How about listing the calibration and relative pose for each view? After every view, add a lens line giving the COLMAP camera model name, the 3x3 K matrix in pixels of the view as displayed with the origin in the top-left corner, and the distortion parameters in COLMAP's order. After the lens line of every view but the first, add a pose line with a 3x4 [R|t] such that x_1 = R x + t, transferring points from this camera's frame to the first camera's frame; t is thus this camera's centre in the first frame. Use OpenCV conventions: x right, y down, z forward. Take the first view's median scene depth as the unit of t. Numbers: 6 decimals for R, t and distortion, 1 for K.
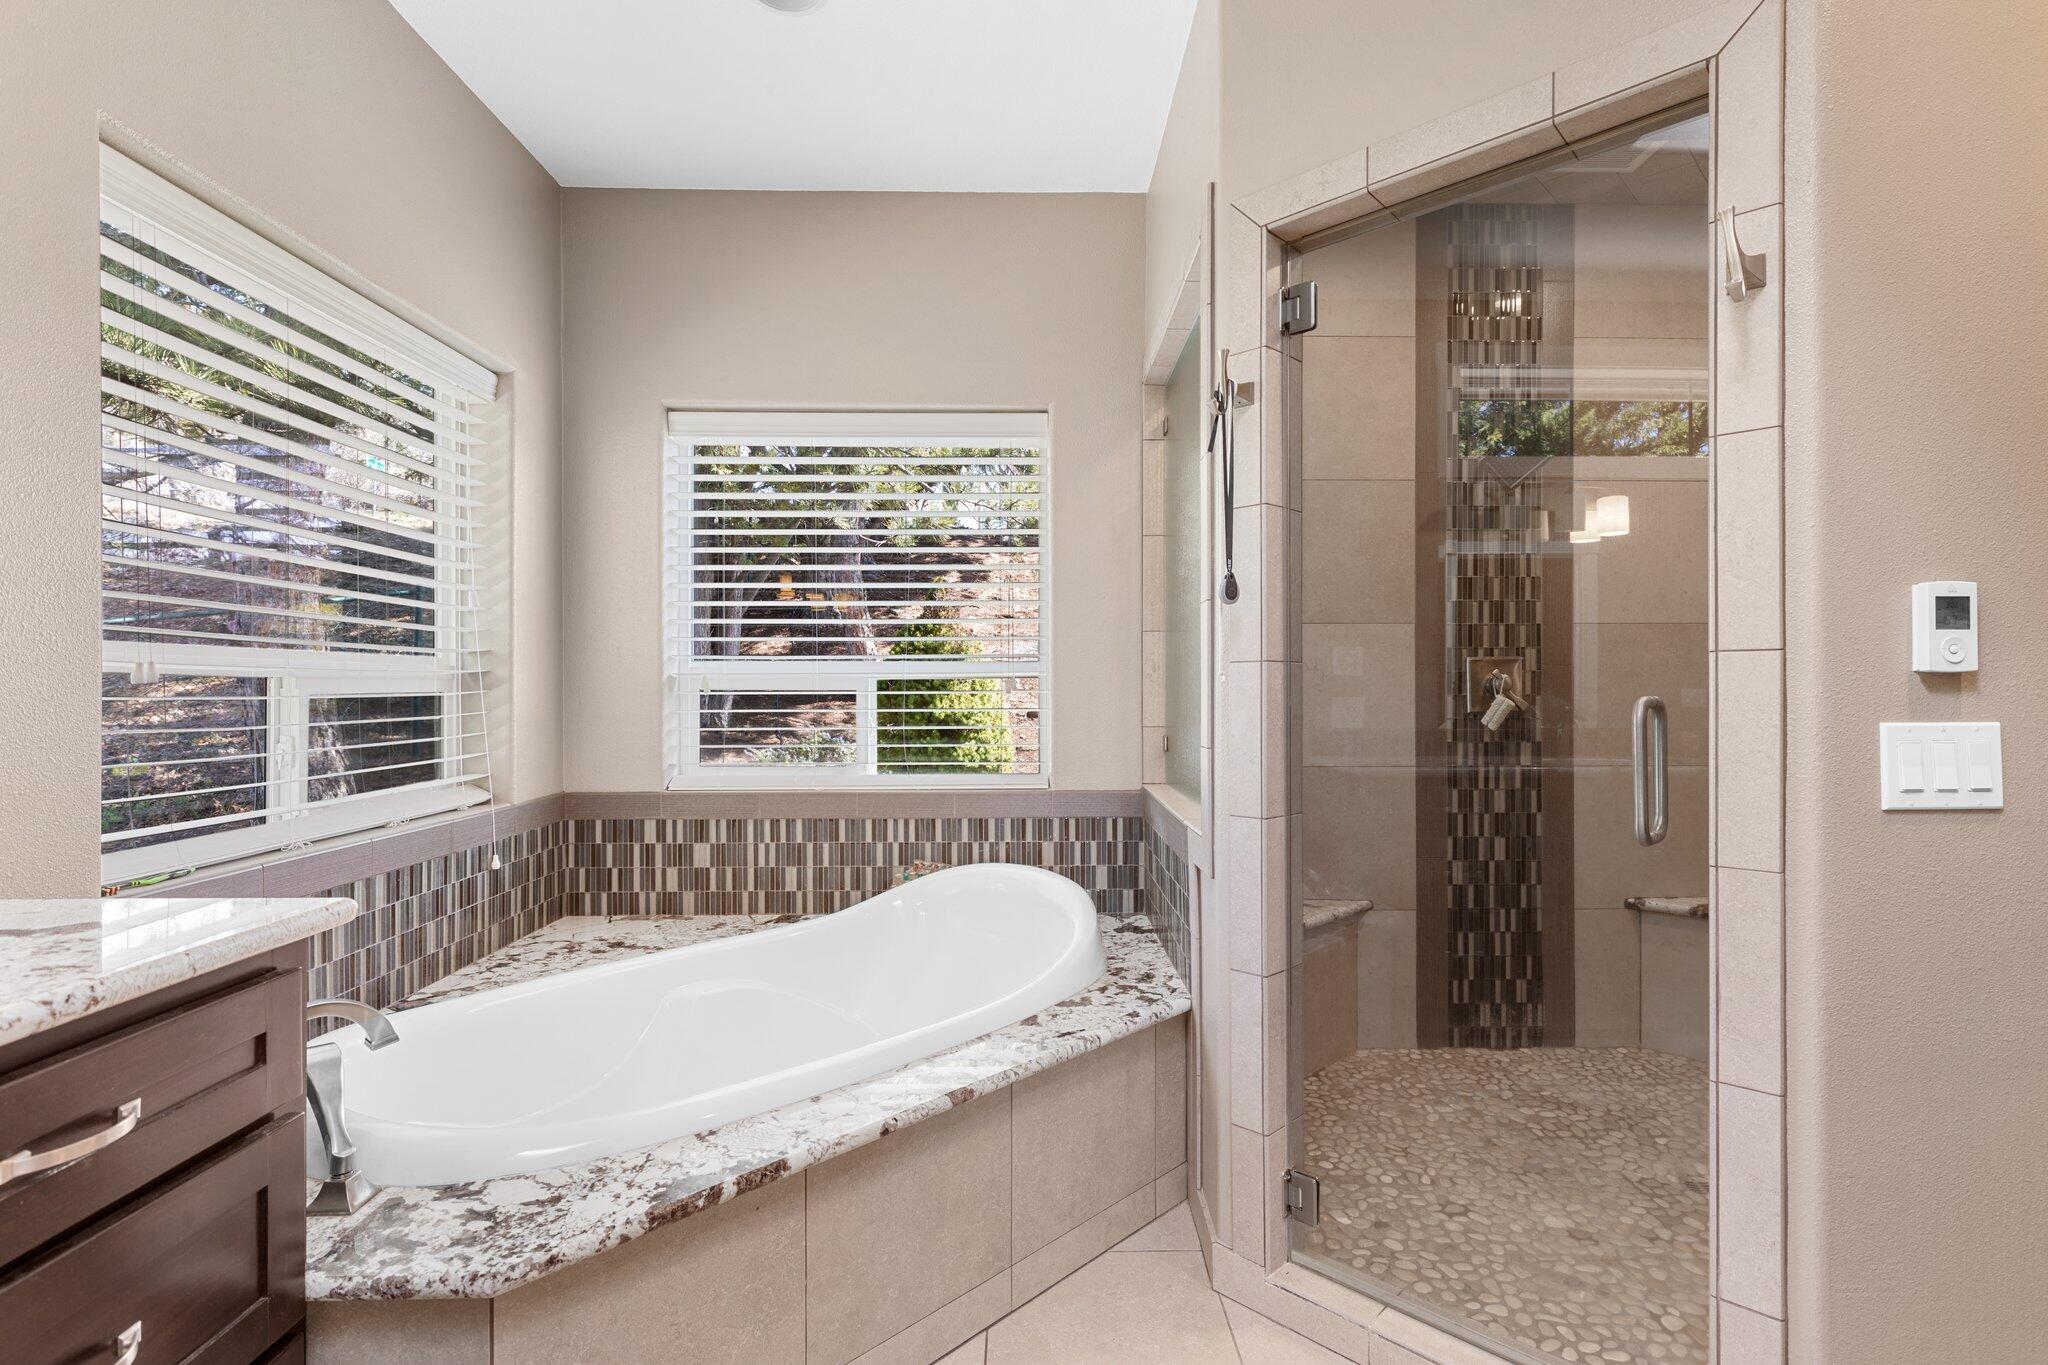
lens RADIAL K [[970.3, 0, 1024.0], [0, 970.3, 682.5], [0, 0, 1]] dist [-0.000876, -0.000315]
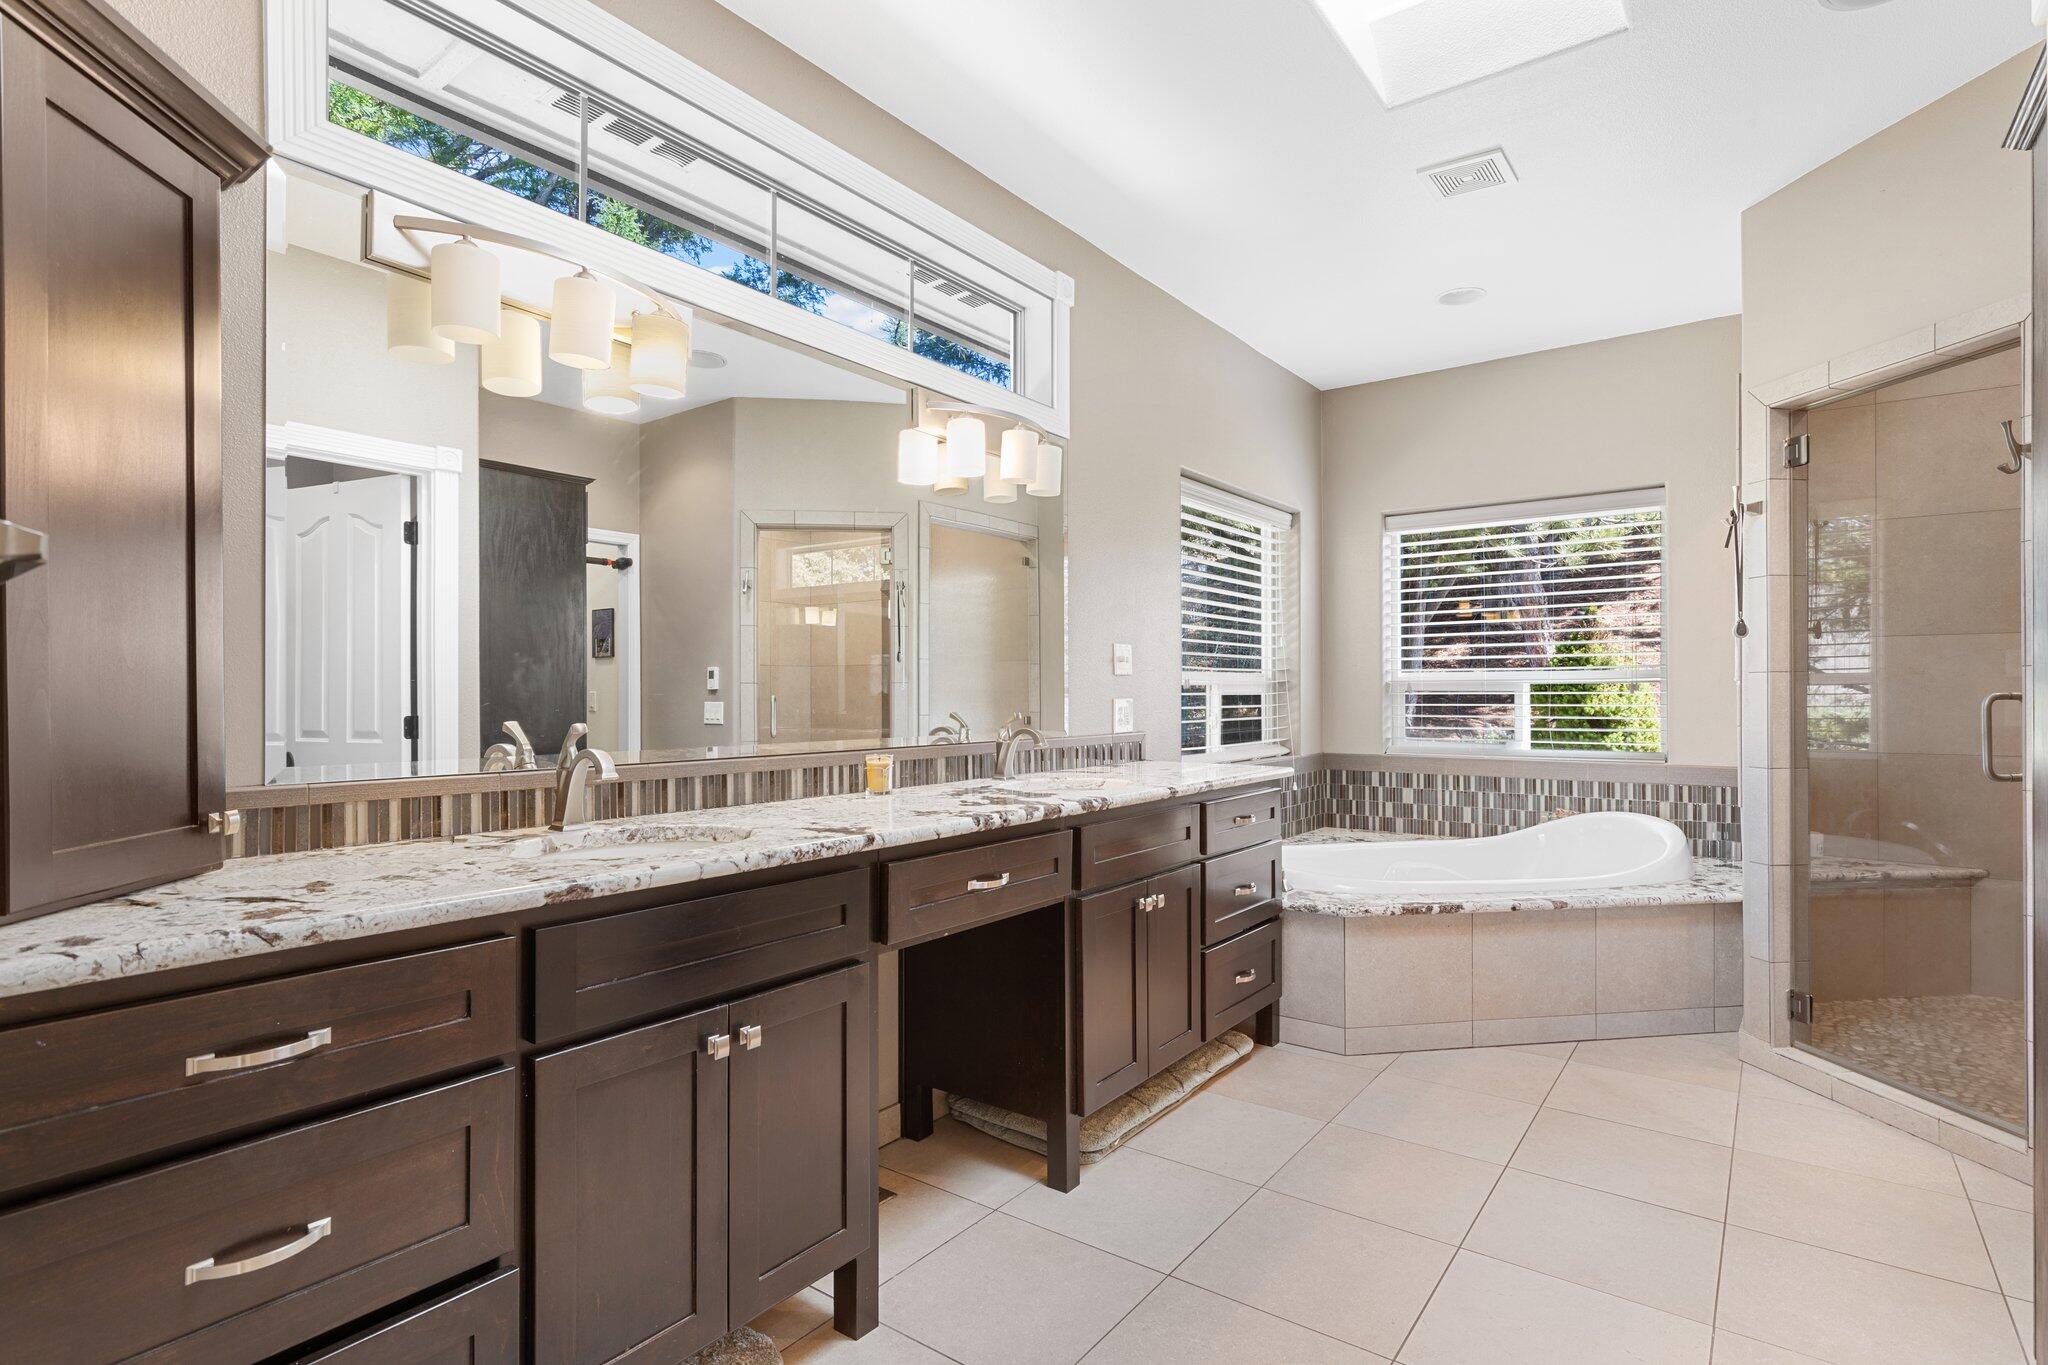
lens RADIAL K [[1029.5, 0, 1030.7], [0, 1029.5, 690.4], [0, 0, 1]] dist [-0.004440, -0.001236]
pose [[0.800430, -0.002118, -0.599422, 0.182559], [0.004157, 0.999989, 0.002019, 0.000101], [0.599412, -0.004108, 0.800430, -0.714317]]
